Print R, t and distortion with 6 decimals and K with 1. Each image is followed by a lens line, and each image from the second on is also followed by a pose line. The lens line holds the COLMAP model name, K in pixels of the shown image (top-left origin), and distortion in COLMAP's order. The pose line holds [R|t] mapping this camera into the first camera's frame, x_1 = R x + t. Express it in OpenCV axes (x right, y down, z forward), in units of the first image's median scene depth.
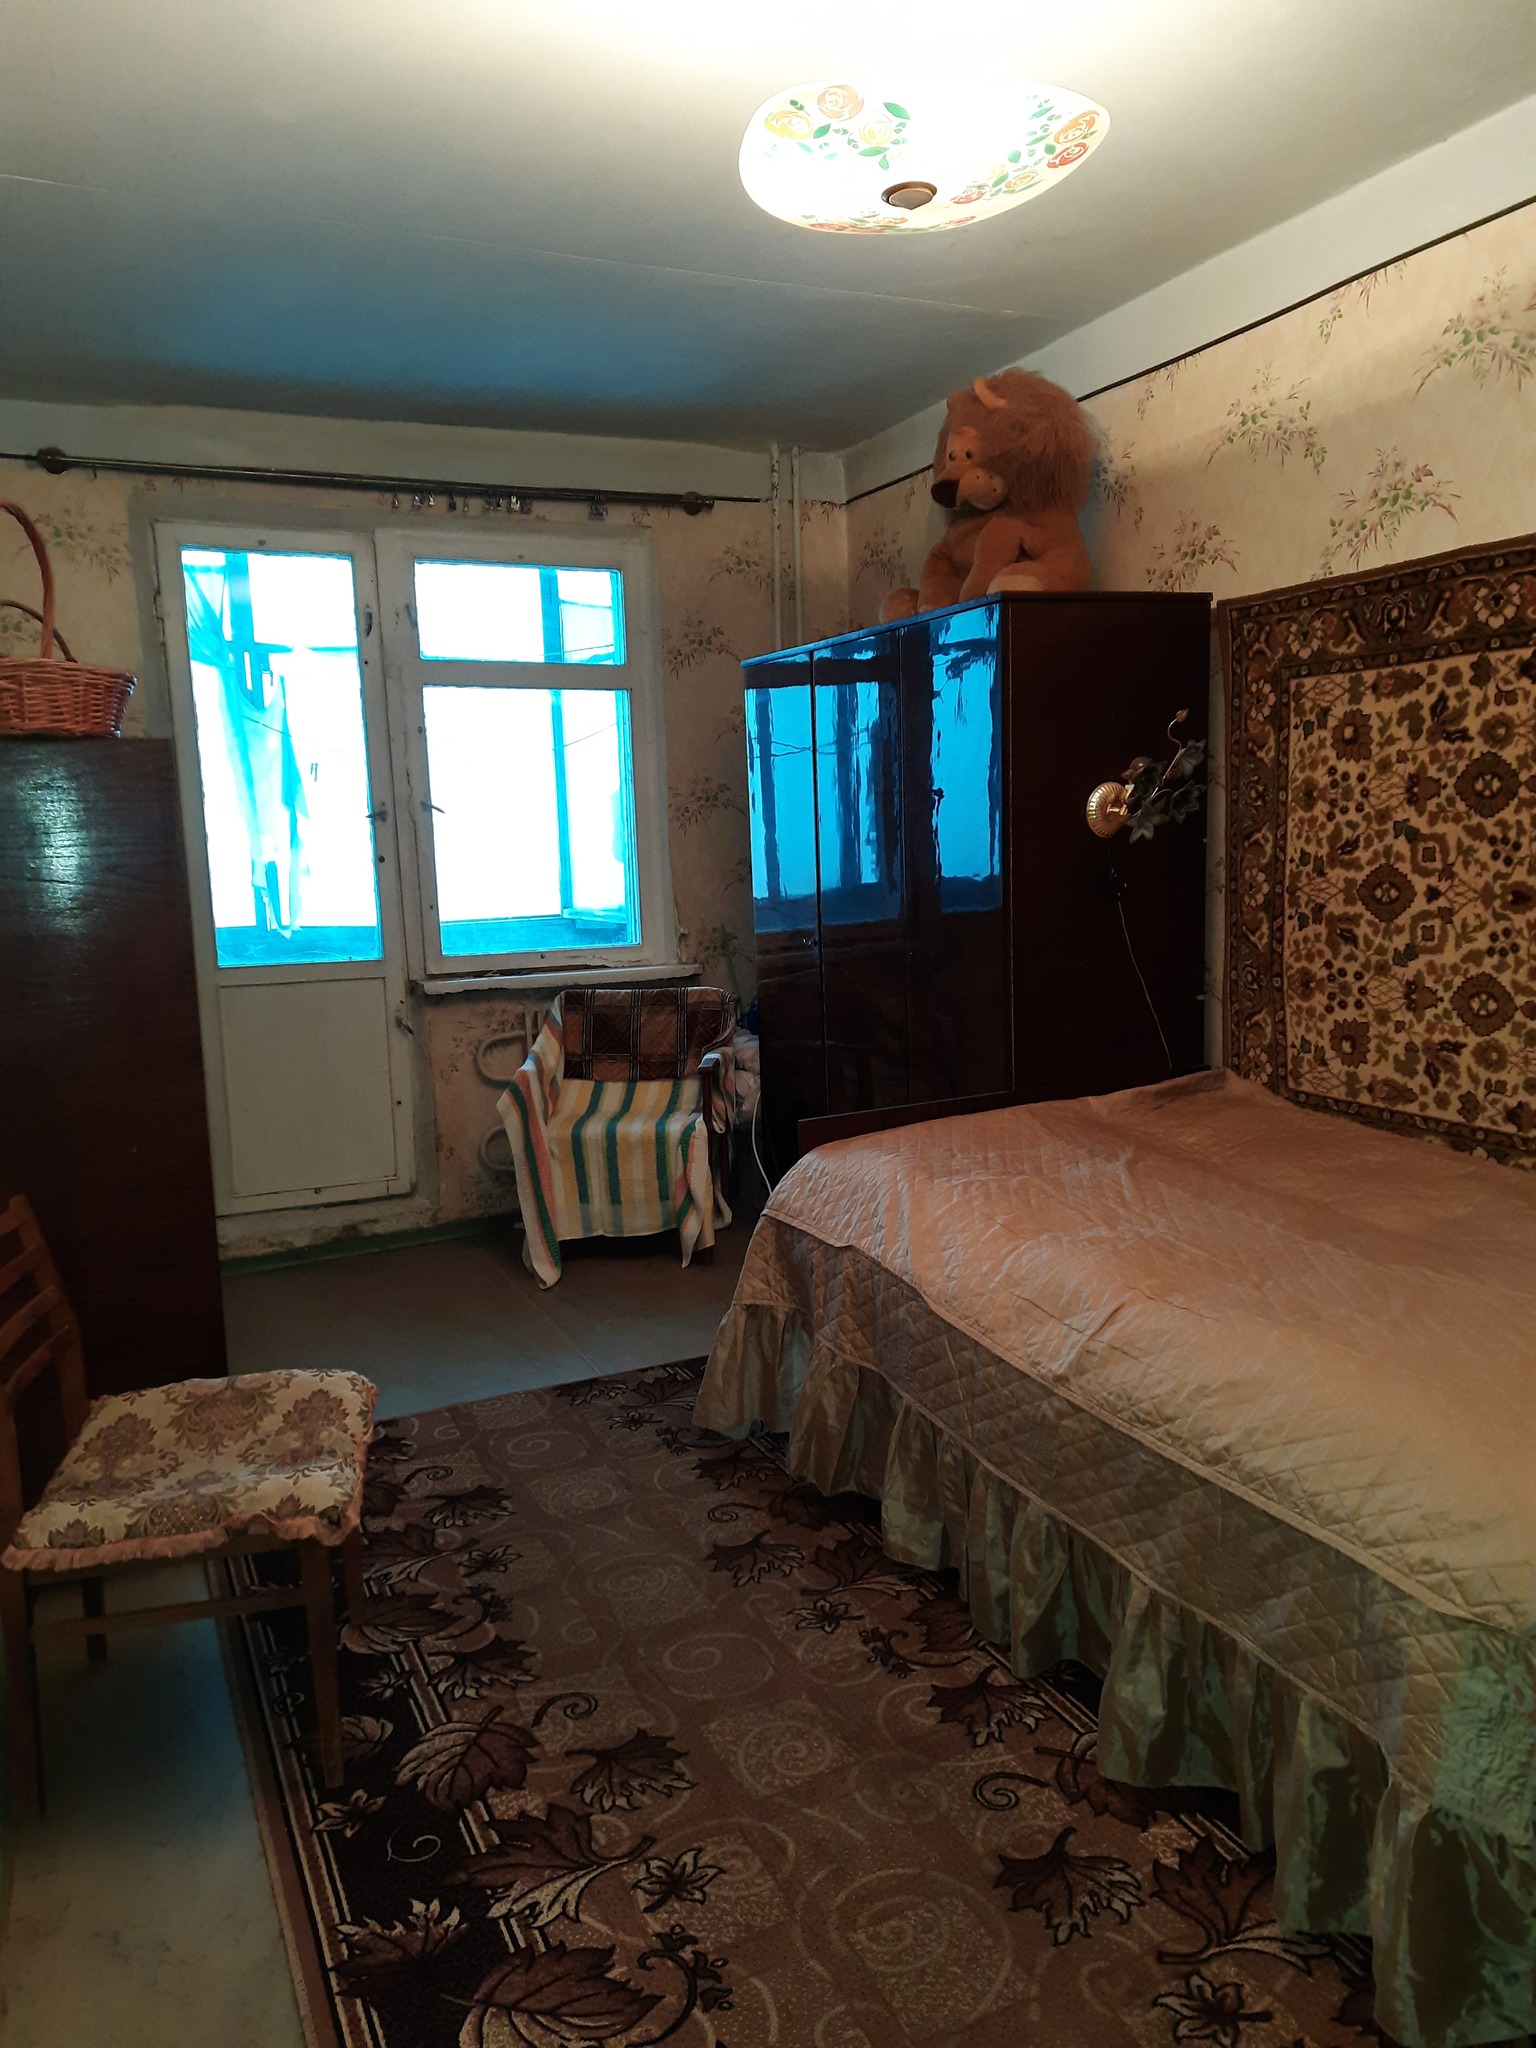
lens RADIAL K [[1456.4, 0, 765.3], [0, 1456.4, 1025.4], [0, 0, 1]] dist [0.110900, -0.051127]
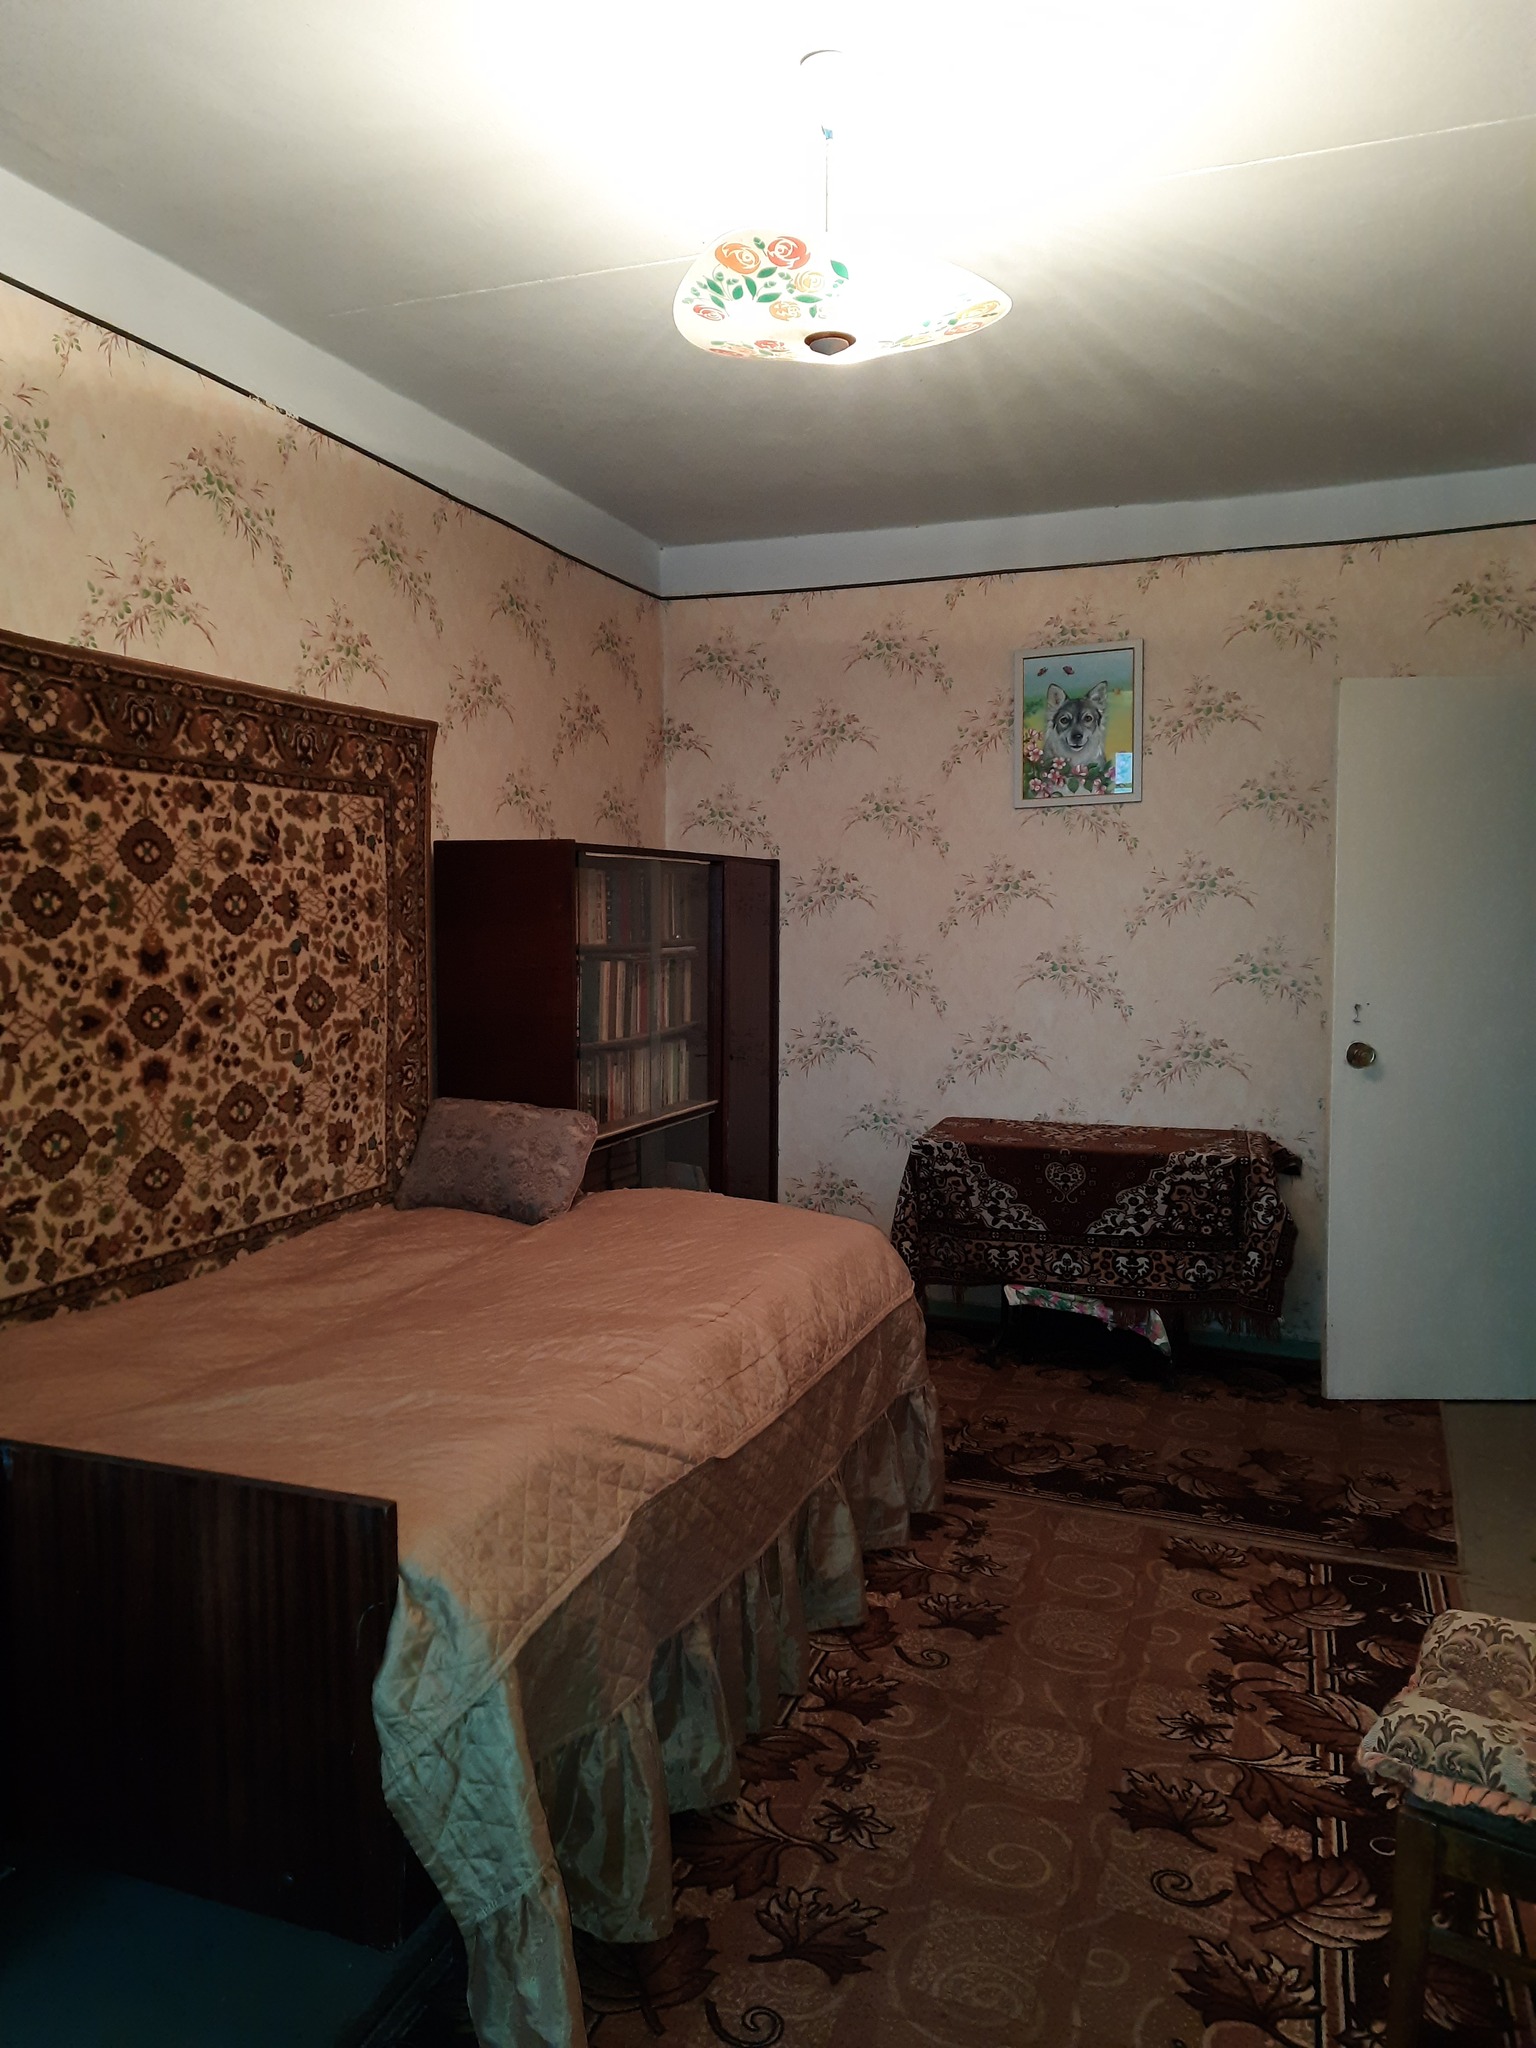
lens RADIAL K [[1456.4, 0, 755.9], [0, 1456.4, 1029.3], [0, 0, 1]] dist [0.110900, -0.051127]
pose [[-0.688049, -0.029565, 0.725062, -0.469572], [0.126118, 0.979092, 0.159604, -0.177317], [-0.714621, 0.201259, -0.669934, 1.322476]]
